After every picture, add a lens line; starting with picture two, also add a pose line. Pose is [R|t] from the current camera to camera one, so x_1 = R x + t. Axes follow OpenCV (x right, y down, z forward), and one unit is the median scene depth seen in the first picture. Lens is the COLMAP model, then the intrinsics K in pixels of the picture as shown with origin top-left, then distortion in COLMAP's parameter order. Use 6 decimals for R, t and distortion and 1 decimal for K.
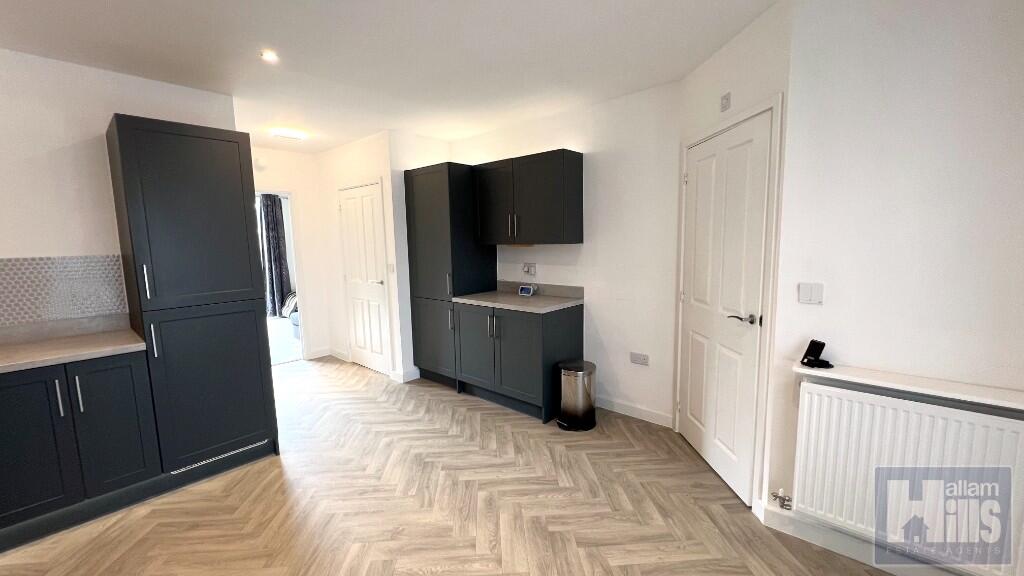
lens RADIAL K [[409.7, 0, 511.5], [0, 409.7, 288.9], [0, 0, 1]] dist [-0.003314, 0.000235]
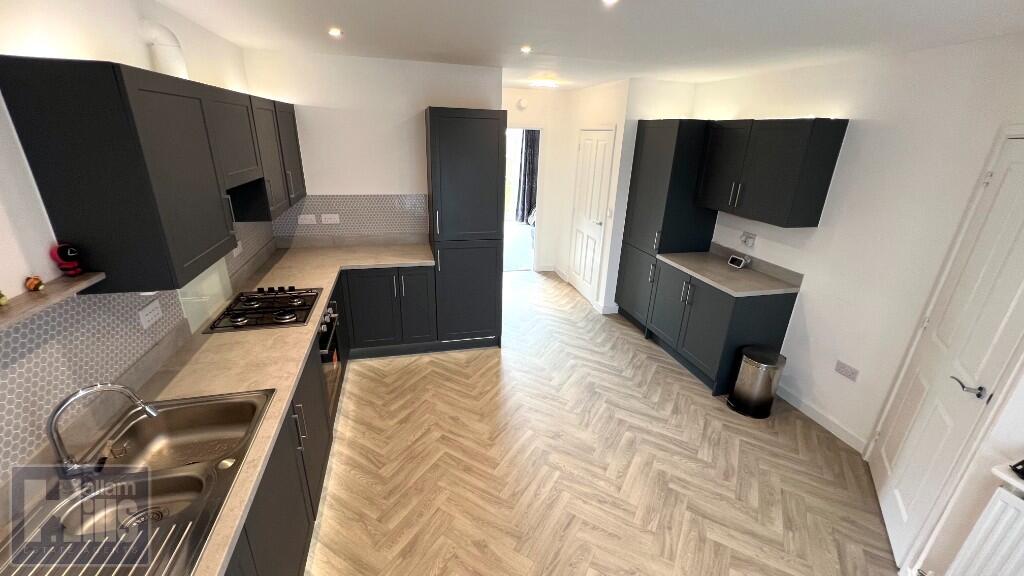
lens RADIAL K [[409.7, 0, 511.4], [0, 409.7, 288.0], [0, 0, 1]] dist [-0.003314, 0.000235]
pose [[0.830839, 0.241107, -0.501571, 0.116925], [-0.116851, 0.956765, 0.266359, -0.165019], [0.544106, -0.162692, 0.823092, -0.107712]]
